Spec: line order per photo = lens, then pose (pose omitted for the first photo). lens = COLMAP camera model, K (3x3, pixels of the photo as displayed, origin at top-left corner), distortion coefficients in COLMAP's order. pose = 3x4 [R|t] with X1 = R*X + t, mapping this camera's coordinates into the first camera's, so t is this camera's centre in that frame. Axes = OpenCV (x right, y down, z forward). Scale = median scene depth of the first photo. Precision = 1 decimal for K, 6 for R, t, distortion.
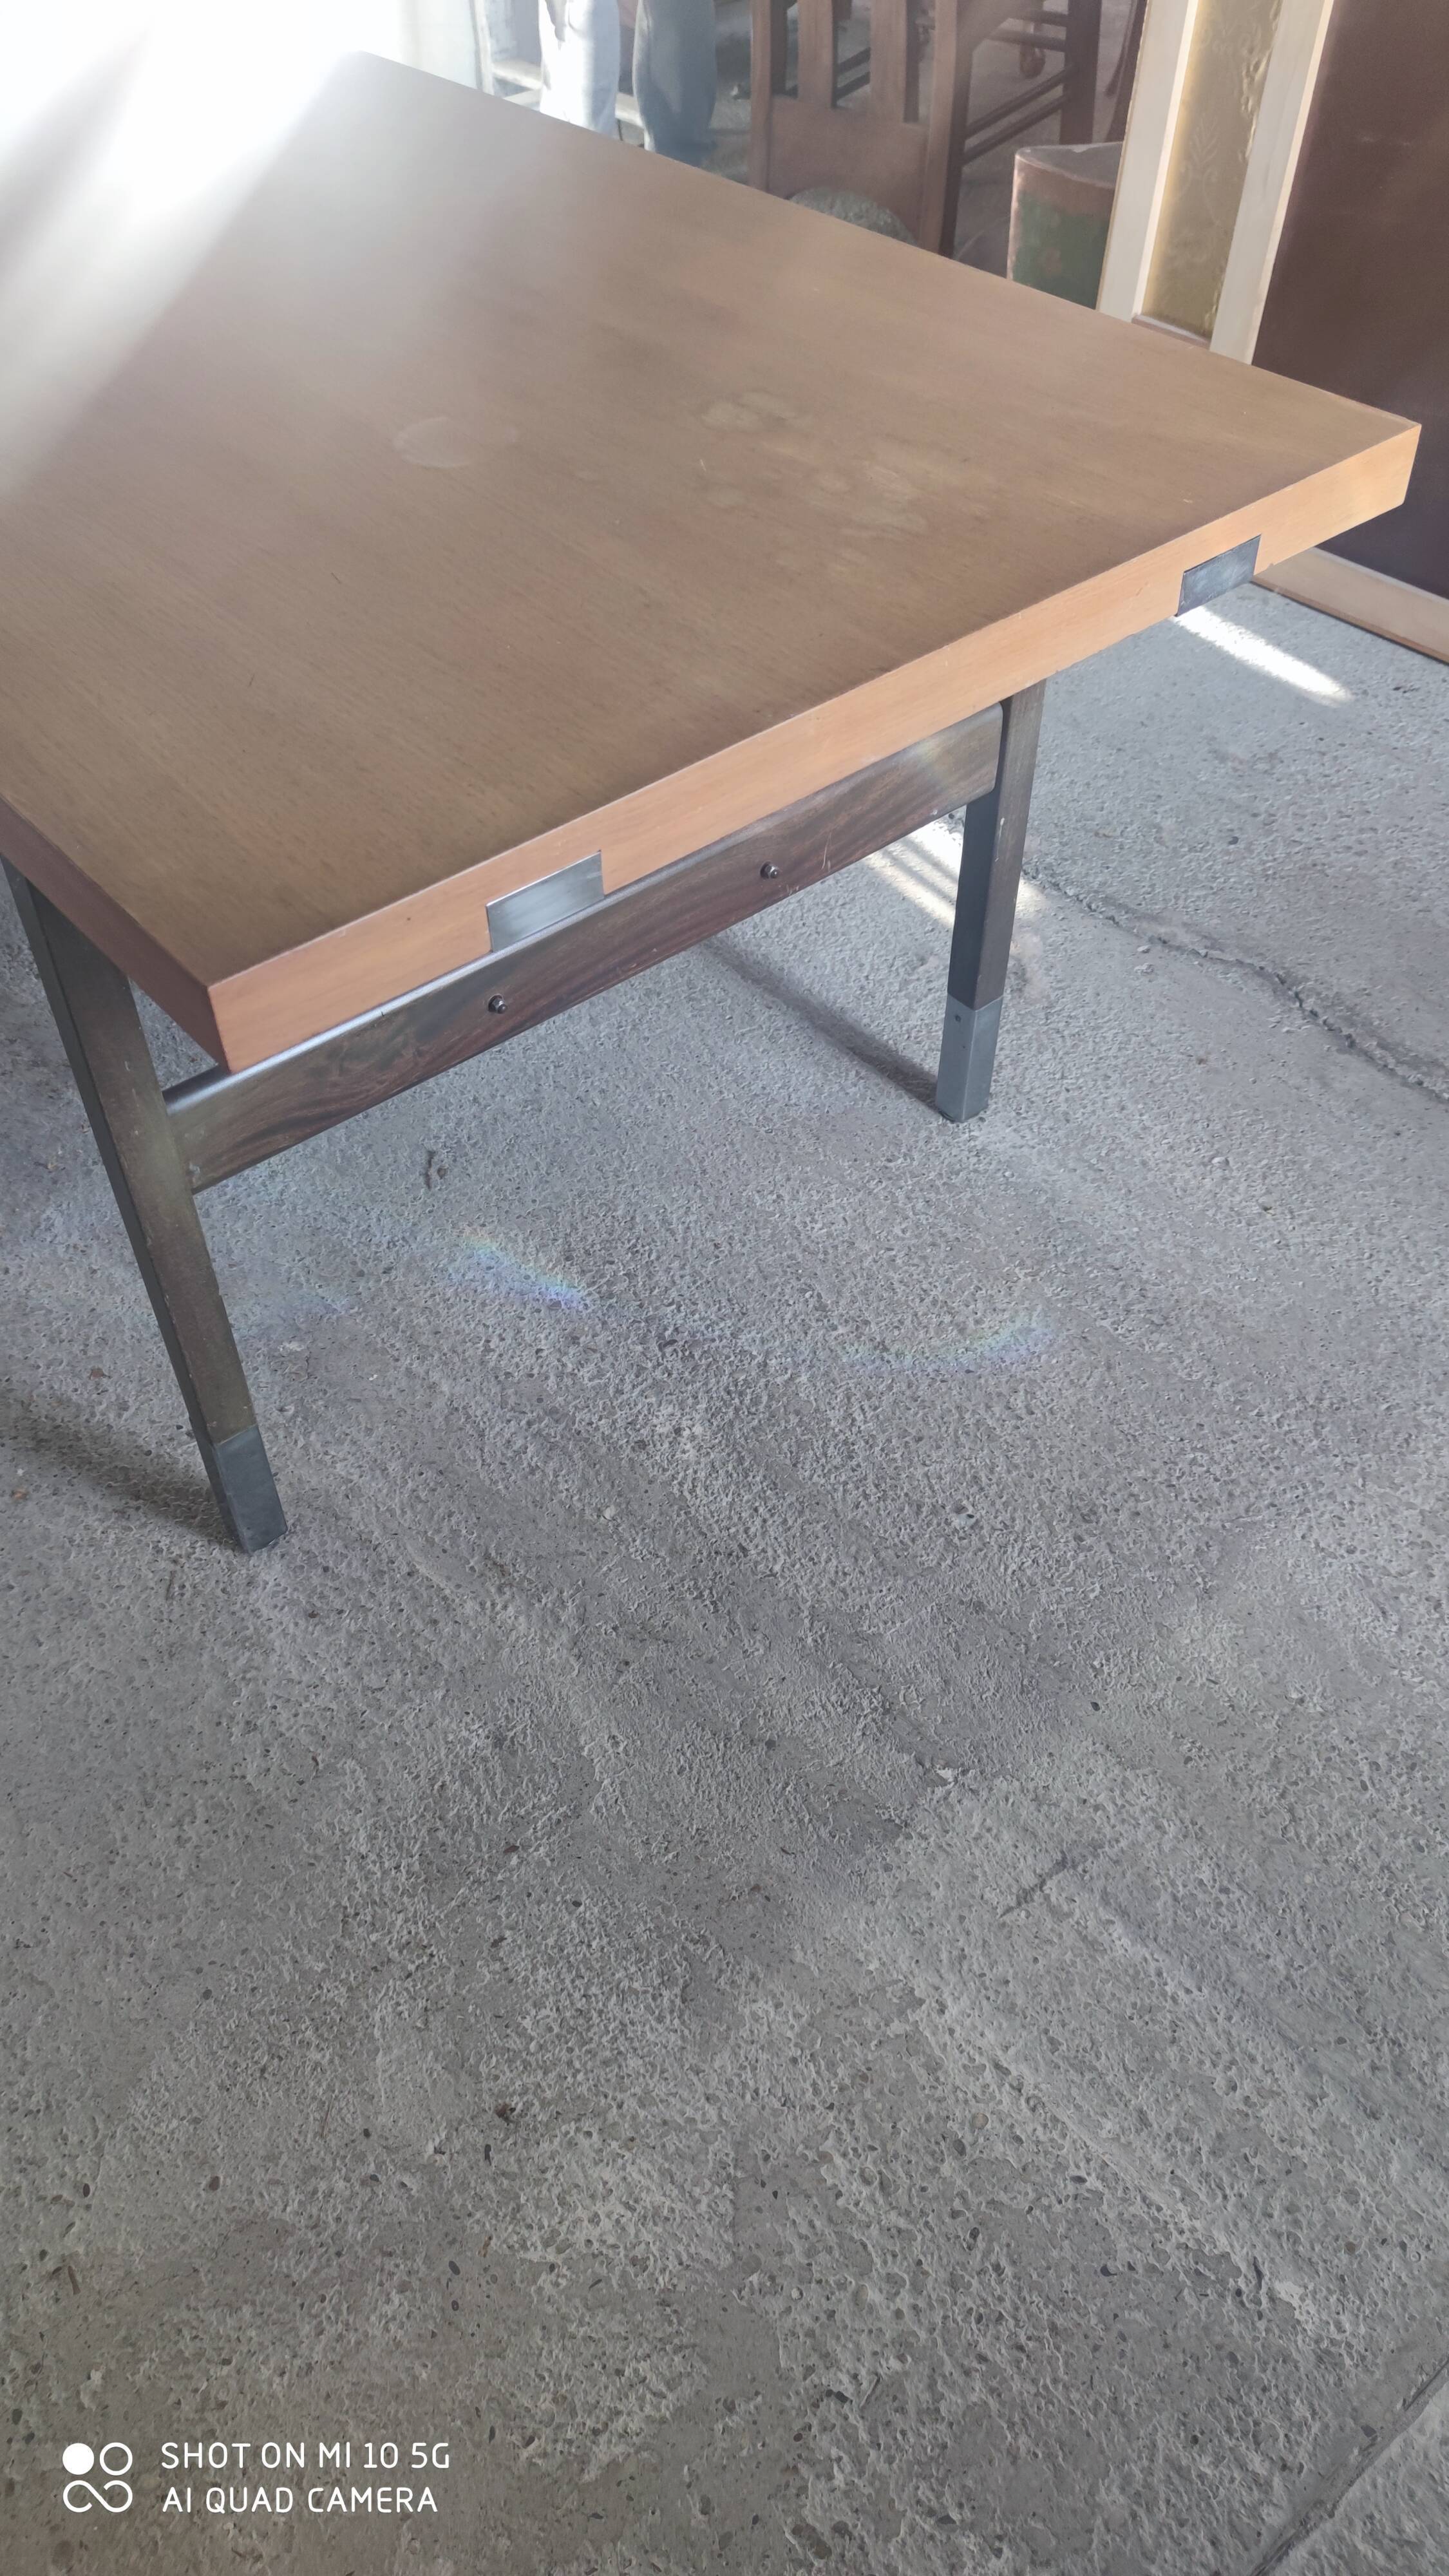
lens RADIAL K [[1886.0, 0, 713.1], [0, 1886.0, 1295.1], [0, 0, 1]] dist [0.079373, -0.069232]
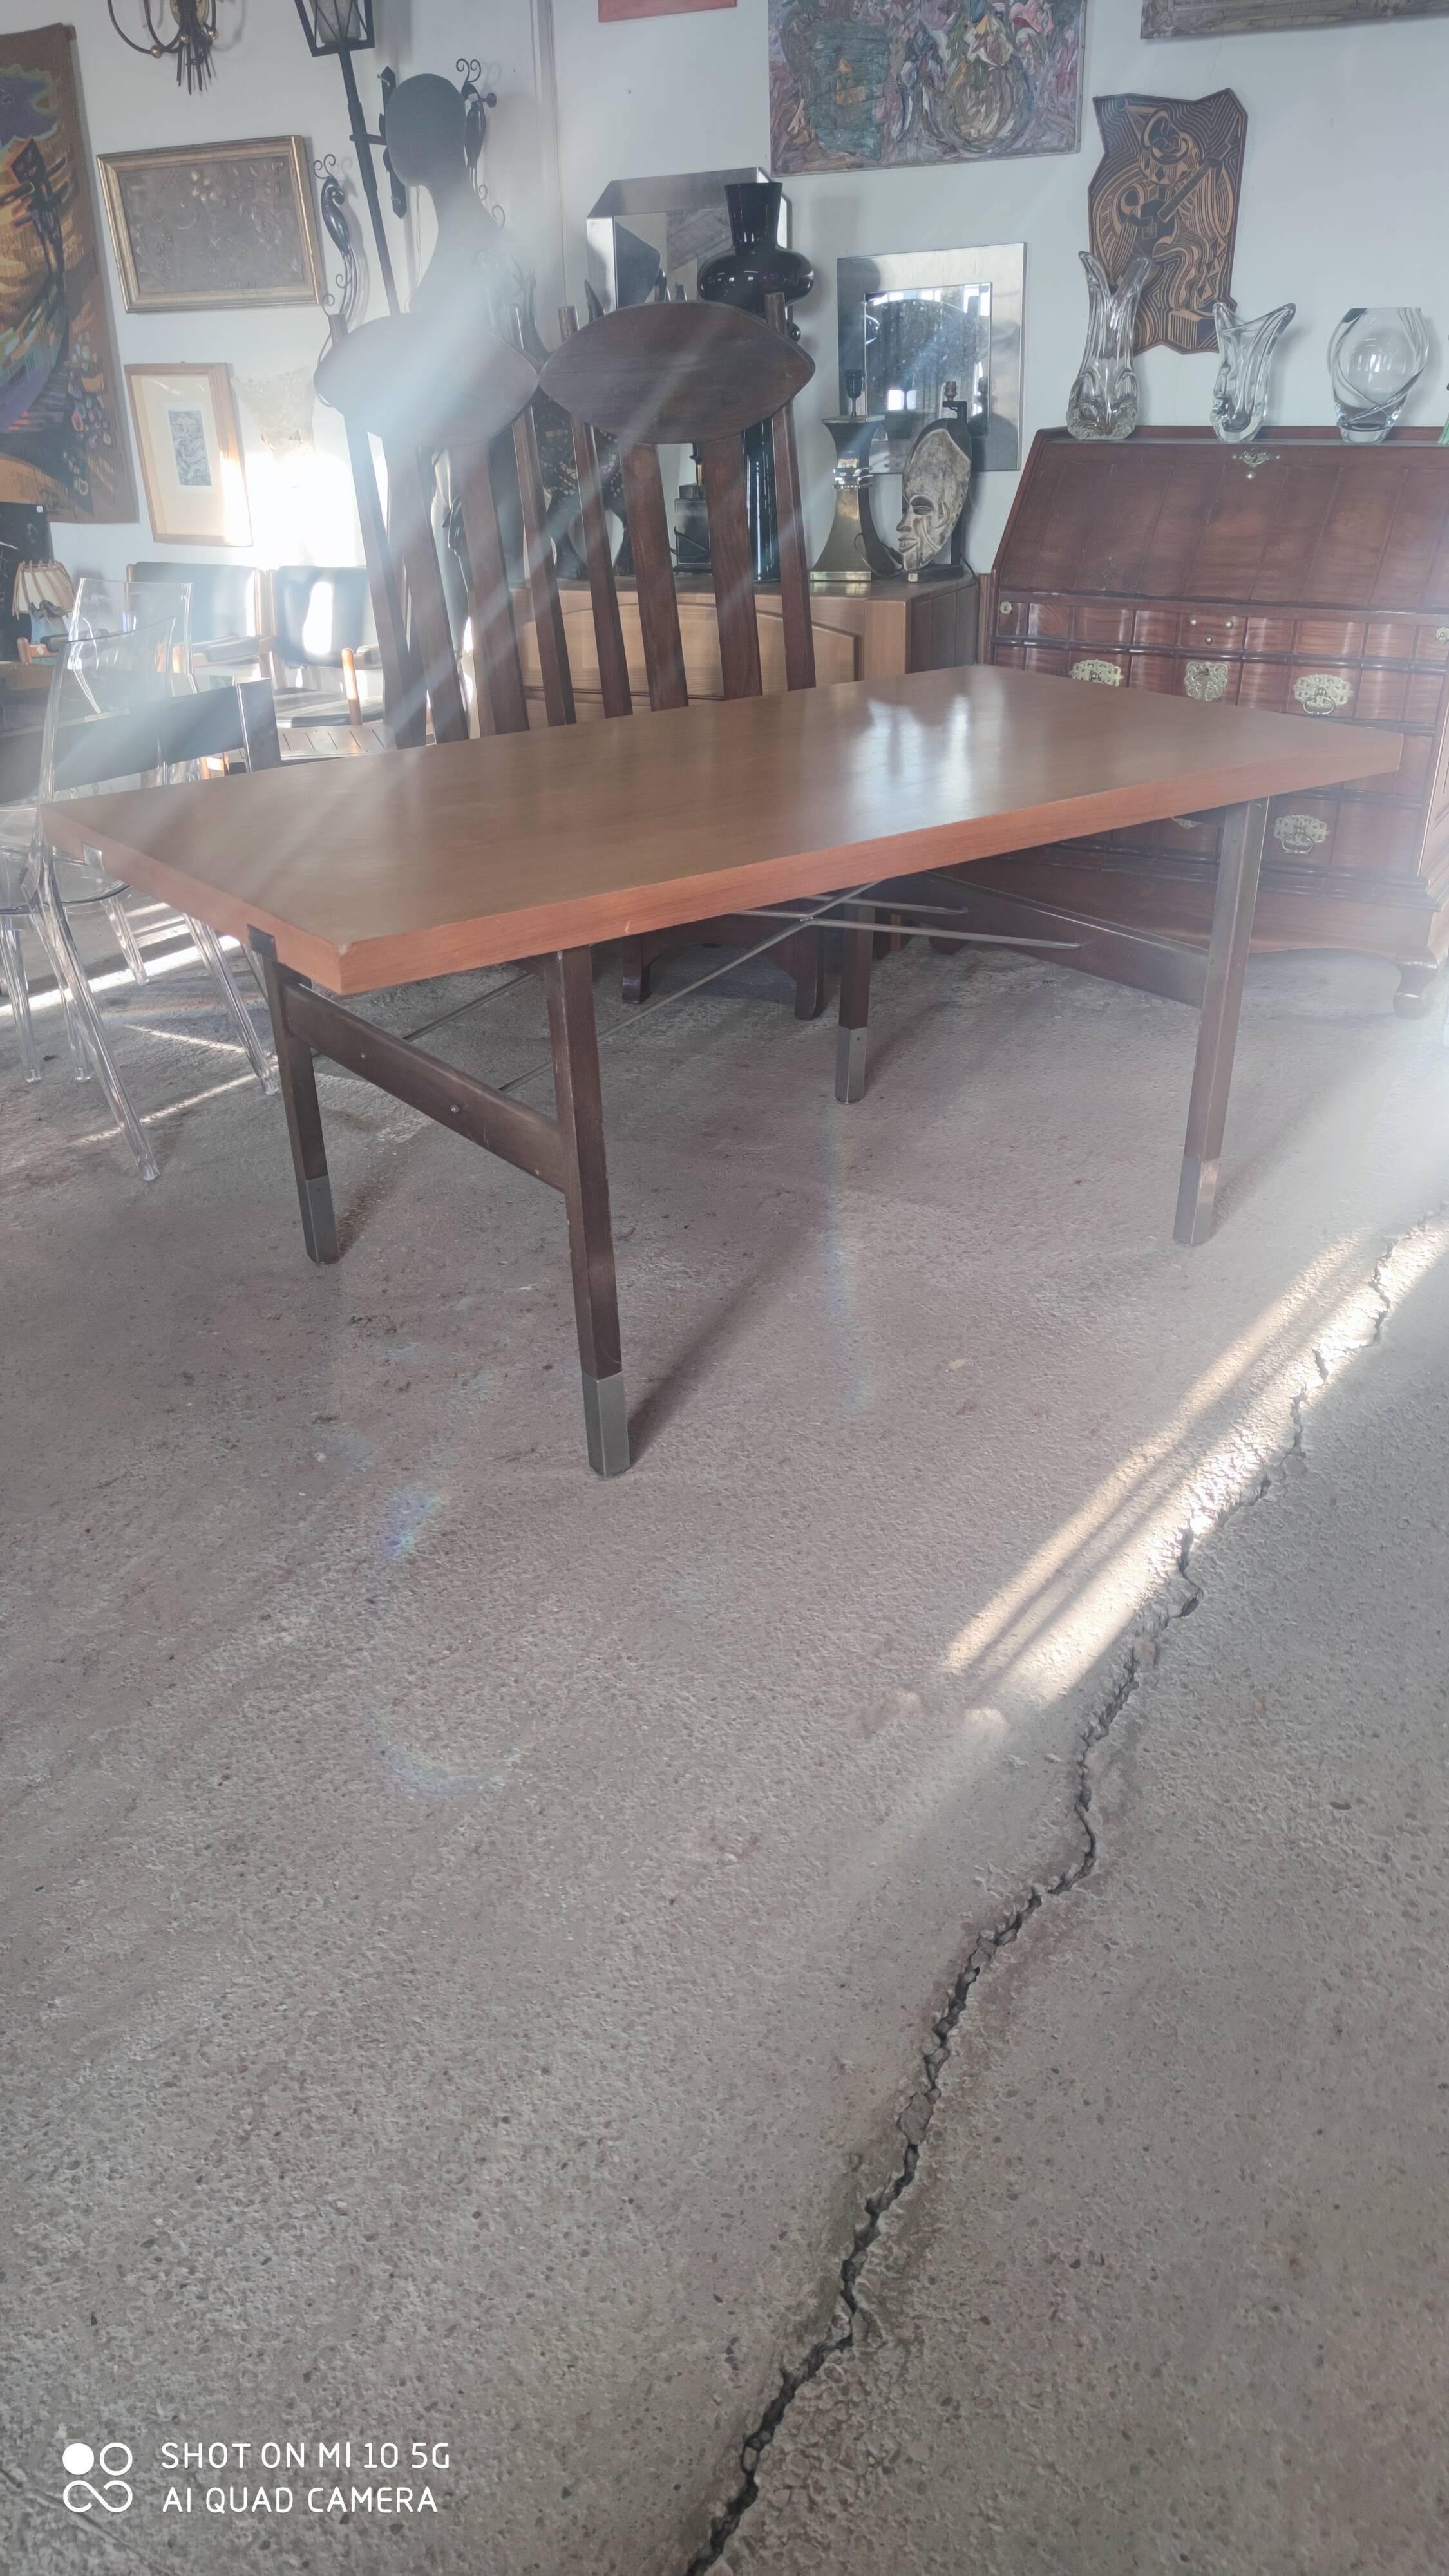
lens RADIAL K [[1886.0, 0, 725.8], [0, 1886.0, 1290.2], [0, 0, 1]] dist [0.079373, -0.069232]
pose [[0.360354, 0.430384, -0.827596, 1.349579], [-0.665392, 0.740385, 0.095304, -0.539706], [0.653757, 0.516332, 0.553175, 0.437187]]
